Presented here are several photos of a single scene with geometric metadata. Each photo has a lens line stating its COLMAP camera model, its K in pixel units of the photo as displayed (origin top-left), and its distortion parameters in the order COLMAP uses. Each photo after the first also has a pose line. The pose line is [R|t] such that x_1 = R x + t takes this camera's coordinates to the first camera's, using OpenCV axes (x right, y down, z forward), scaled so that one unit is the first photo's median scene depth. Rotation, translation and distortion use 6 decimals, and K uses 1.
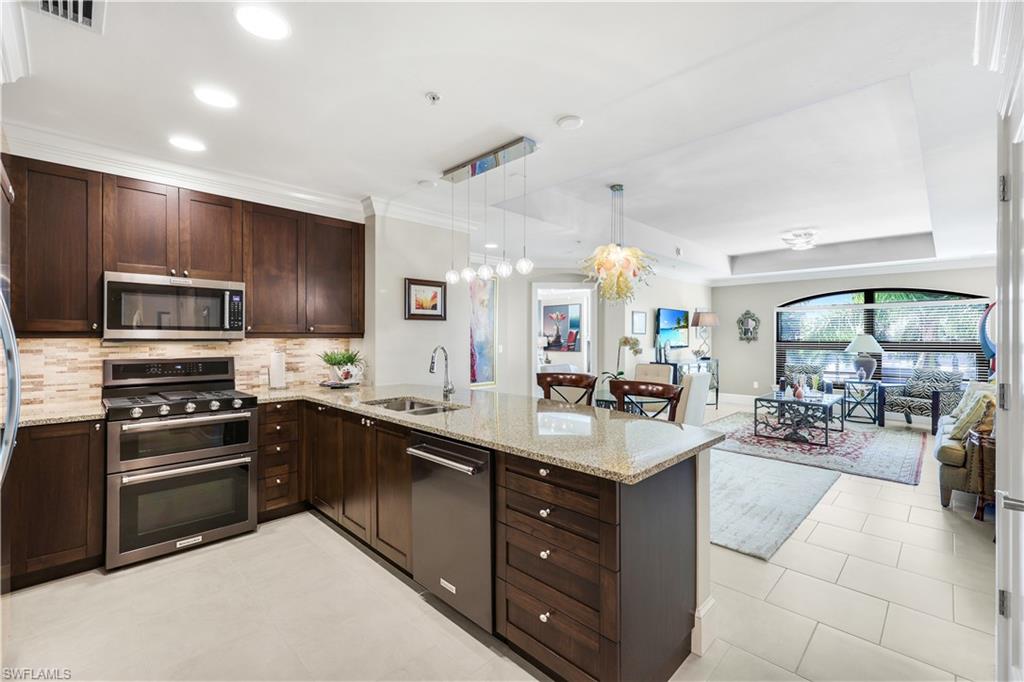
lens RADIAL K [[444.6, 0, 512.0], [0, 444.6, 341.0], [0, 0, 1]] dist [0.000063, 0.000009]
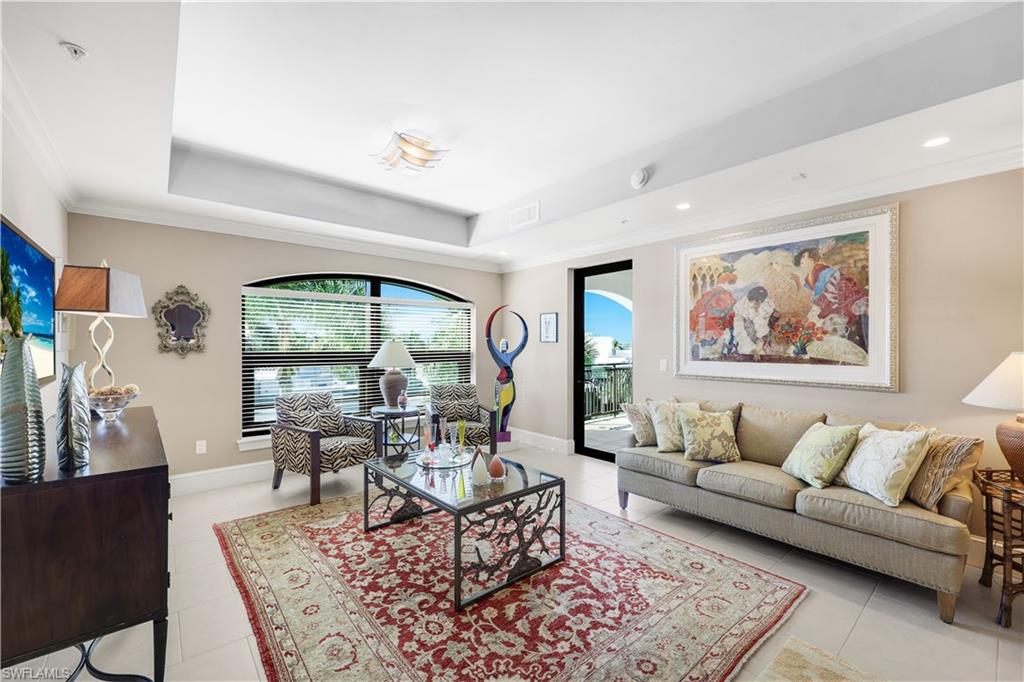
lens RADIAL K [[418.0, 0, 512.0], [0, 418.0, 341.0], [0, 0, 1]] dist [0.000668, 0.000044]
pose [[0.081553, 0.001297, 0.996668, 0.156101], [0.005522, 0.999983, -0.001754, -0.011542], [-0.996654, 0.005647, 0.081544, 0.730012]]
